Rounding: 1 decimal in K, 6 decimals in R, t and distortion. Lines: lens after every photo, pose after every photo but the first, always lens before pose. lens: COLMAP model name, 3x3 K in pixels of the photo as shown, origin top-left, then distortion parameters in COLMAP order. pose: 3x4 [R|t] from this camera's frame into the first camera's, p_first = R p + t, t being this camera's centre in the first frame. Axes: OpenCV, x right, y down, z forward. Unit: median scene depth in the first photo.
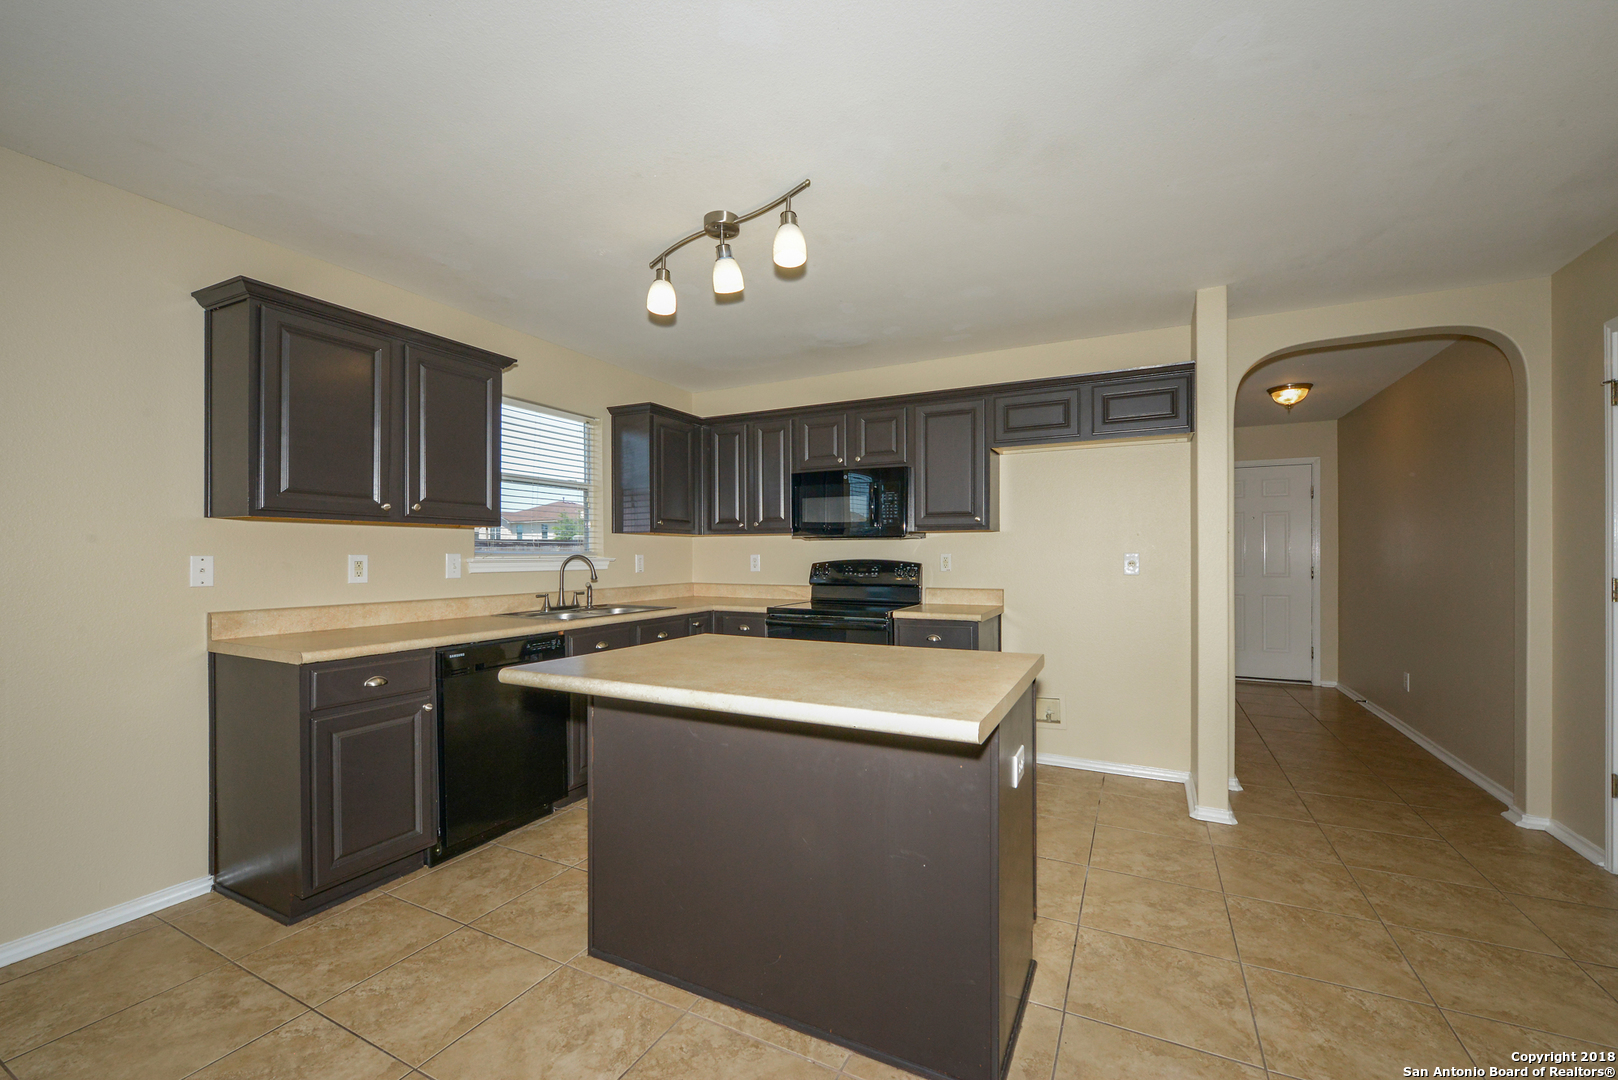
lens RADIAL K [[651.7, 0, 812.8], [0, 651.7, 557.3], [0, 0, 1]] dist [-0.001296, -0.000076]
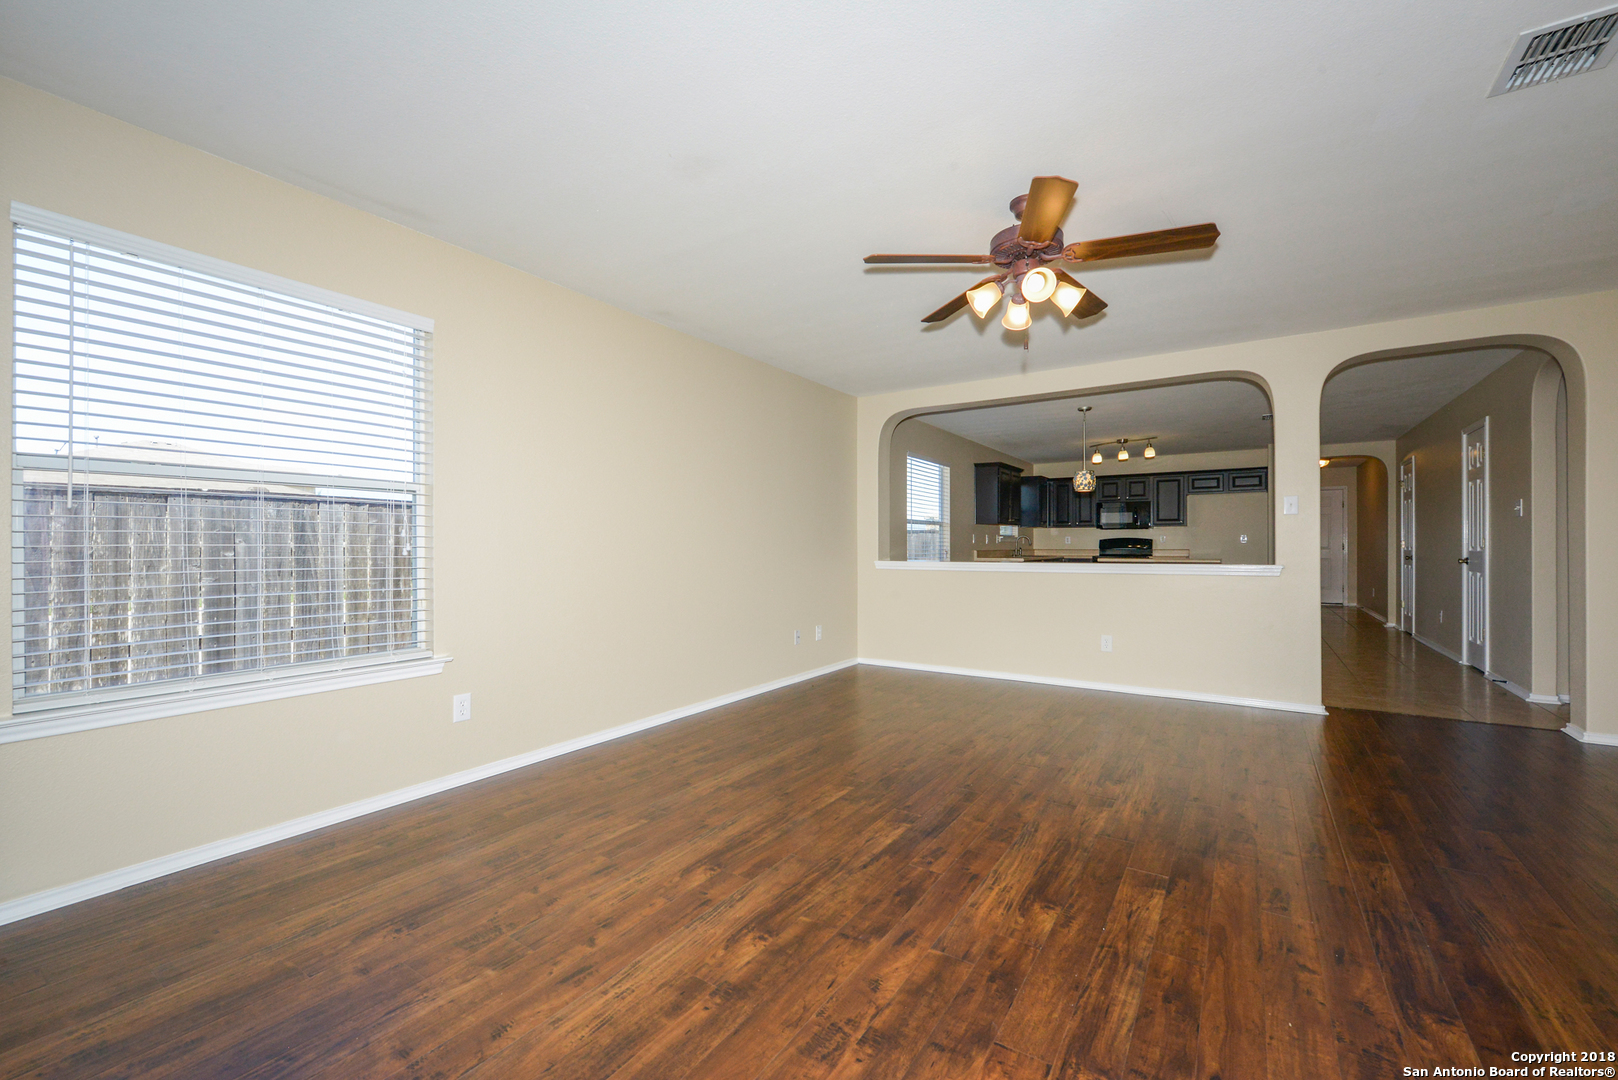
lens RADIAL K [[651.8, 0, 816.5], [0, 651.8, 543.5], [0, 0, 1]] dist [-0.007415, -0.000316]
pose [[0.993118, -0.001371, -0.117113, -0.901591], [0.000696, 0.999983, -0.005802, 0.043436], [0.117119, 0.005681, 0.993102, -1.775492]]
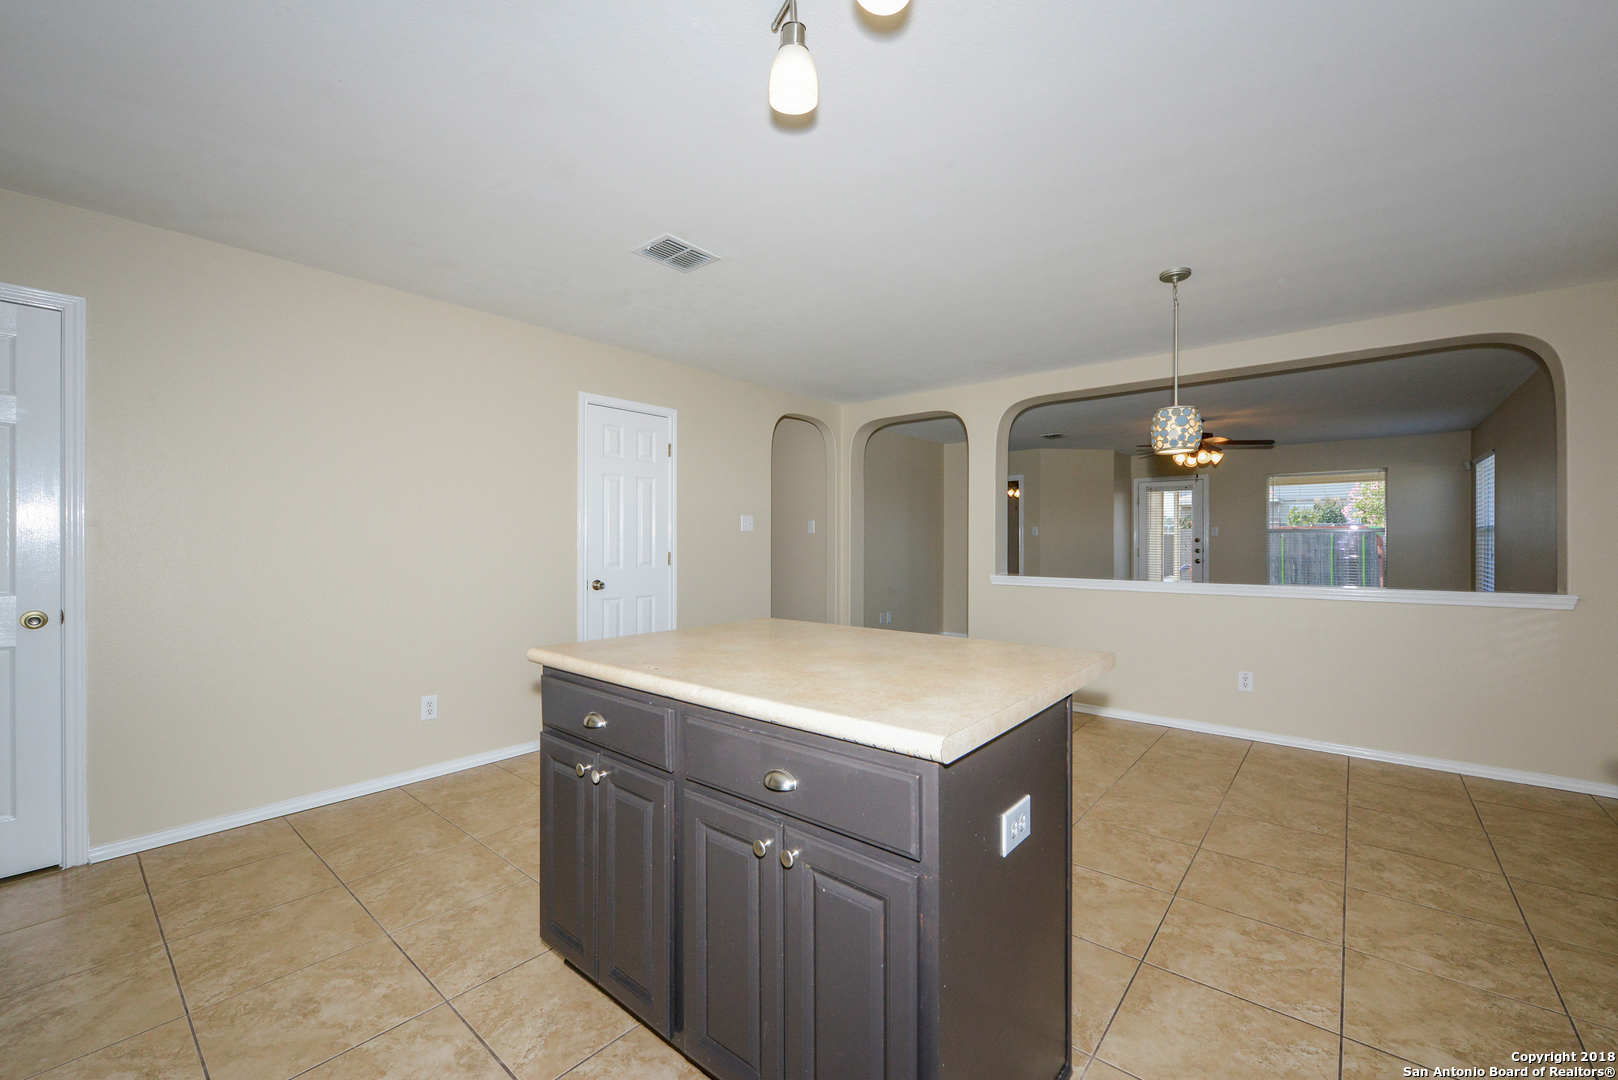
lens RADIAL K [[651.8, 0, 816.5], [0, 651.8, 543.5], [0, 0, 1]] dist [-0.007415, -0.000316]
pose [[-0.974460, 0.001399, 0.224556, -0.123805], [0.002825, 0.999978, 0.006027, -0.000346], [-0.224542, 0.006507, -0.974443, 0.981393]]
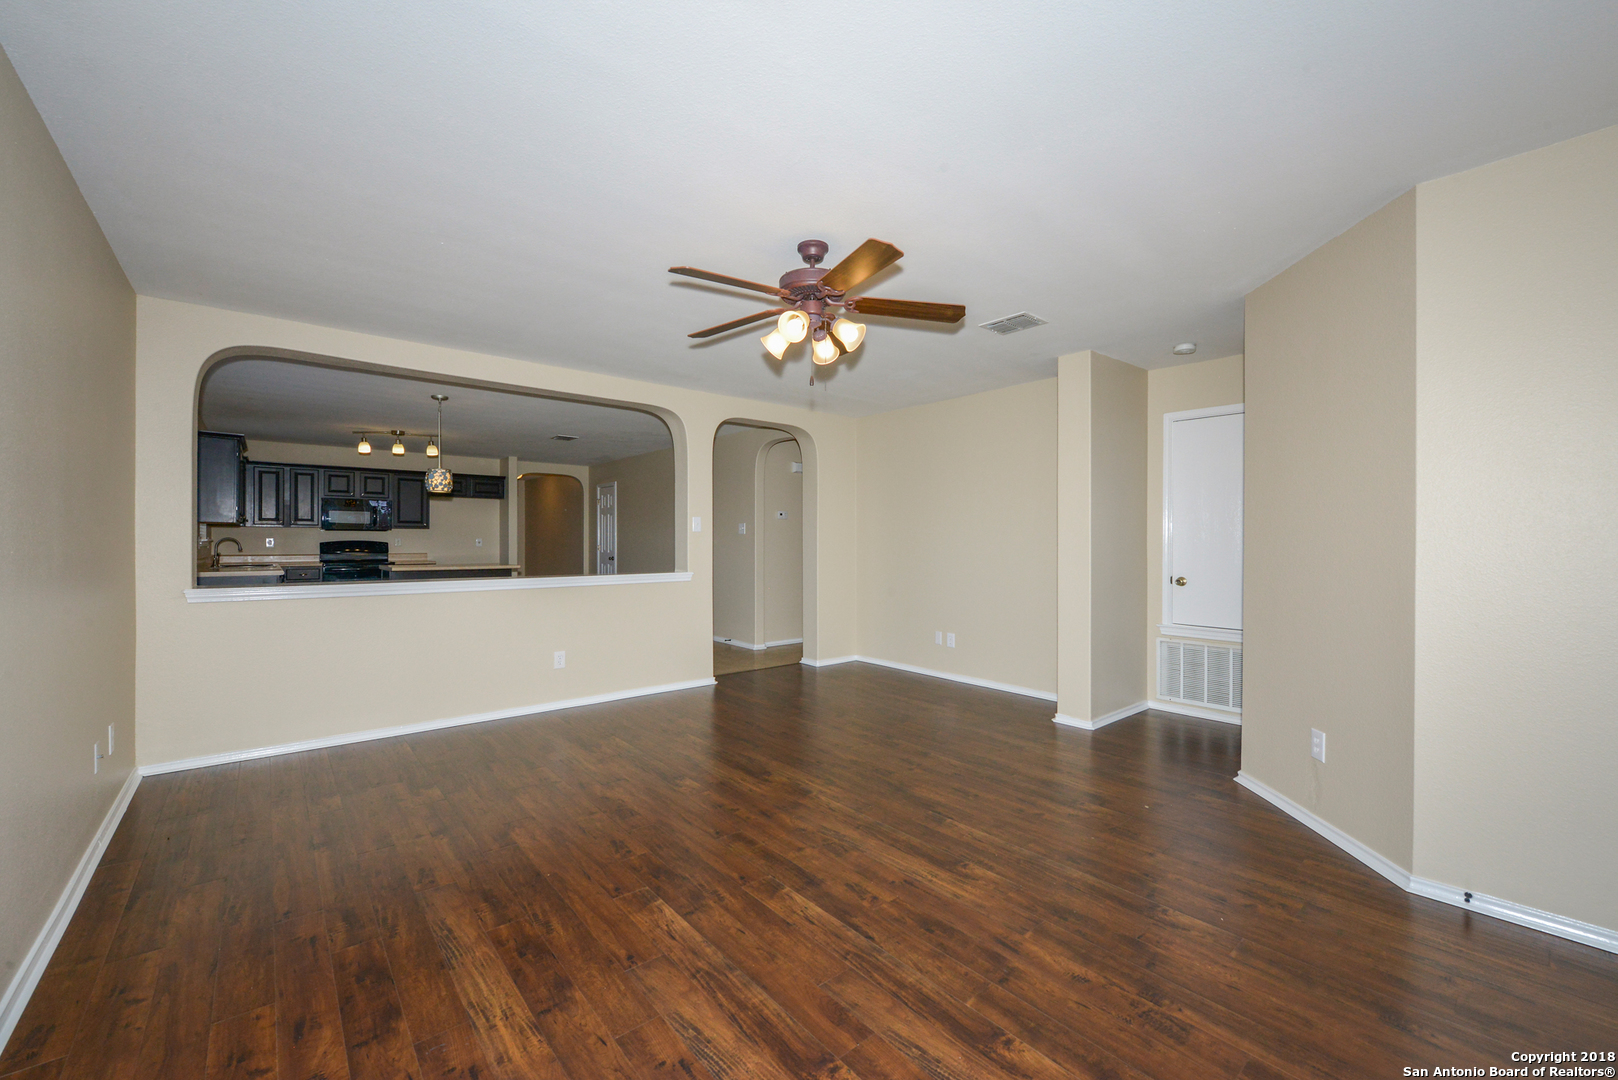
lens RADIAL K [[649.8, 0, 809.5], [0, 649.8, 534.2], [0, 0, 1]] dist [-0.008330, -0.000209]
pose [[0.393009, 0.011004, 0.919469, -1.449202], [0.000427, 0.999926, -0.012150, 0.009834], [-0.919534, 0.005168, 0.392976, -1.336258]]
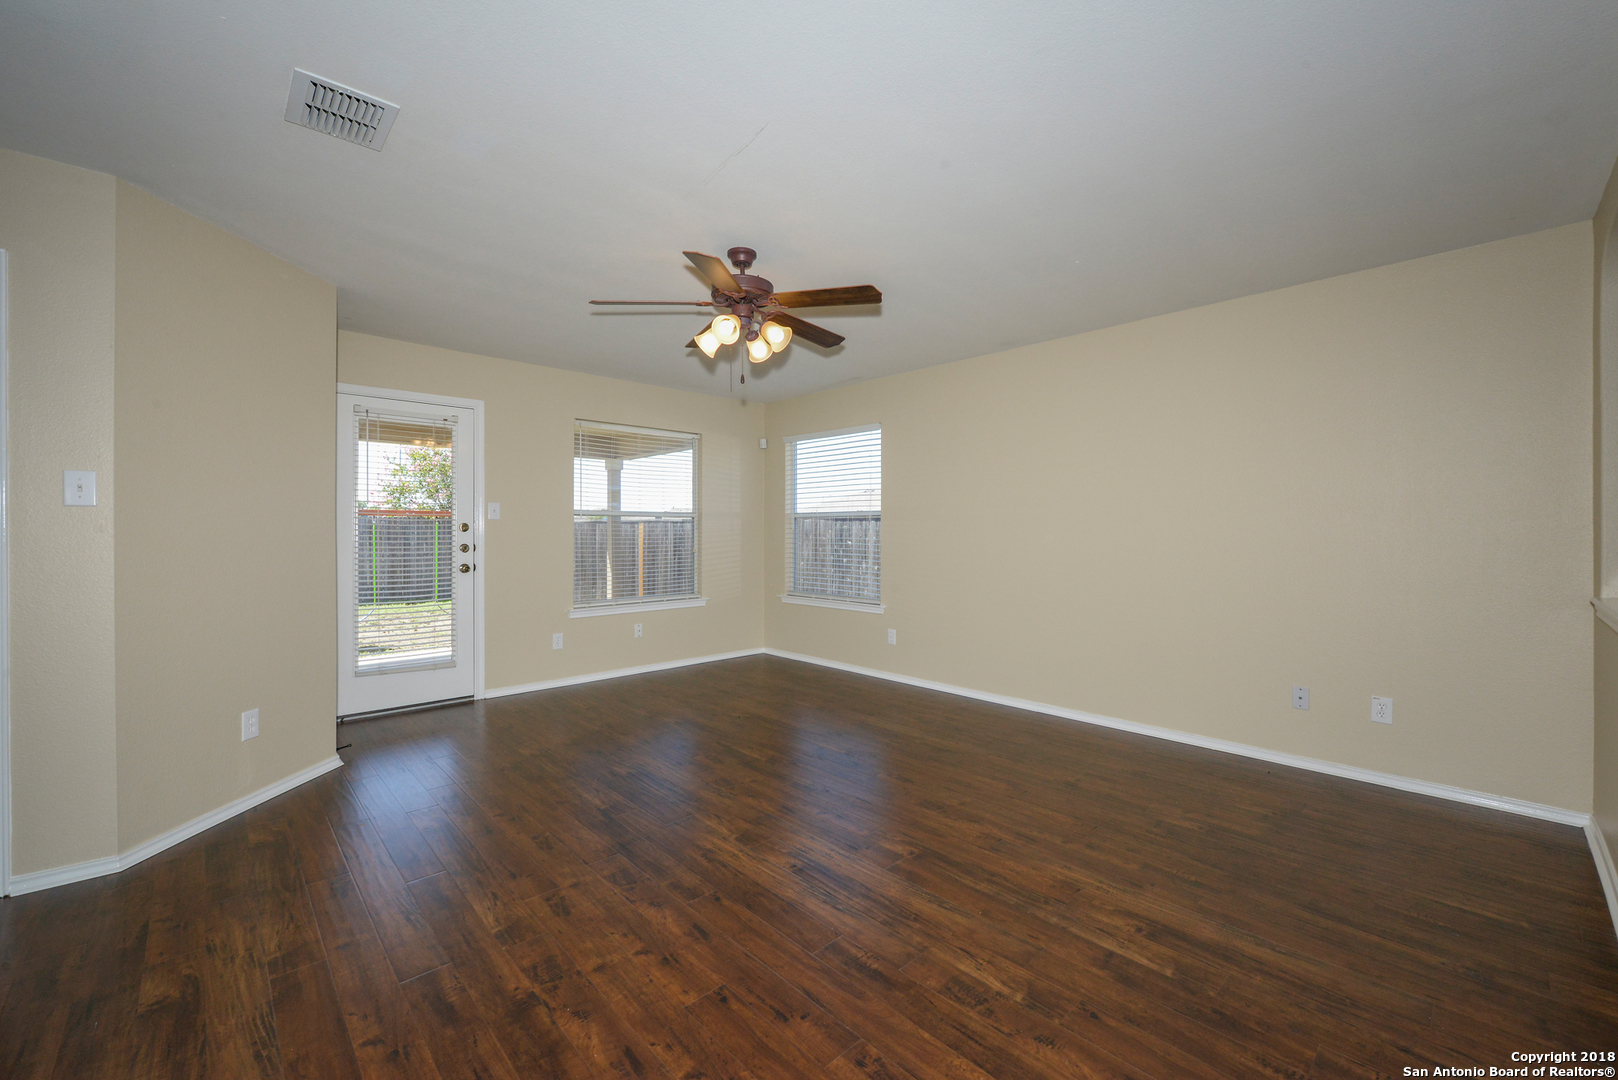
lens RADIAL K [[645.6, 0, 812.1], [0, 645.6, 527.2], [0, 0, 1]] dist [-0.006814, -0.000084]
pose [[-0.340443, -0.005156, -0.940251, -0.036586], [-0.003320, 0.999985, -0.004281, 0.009666], [0.940259, 0.001665, -0.340455, -0.691157]]
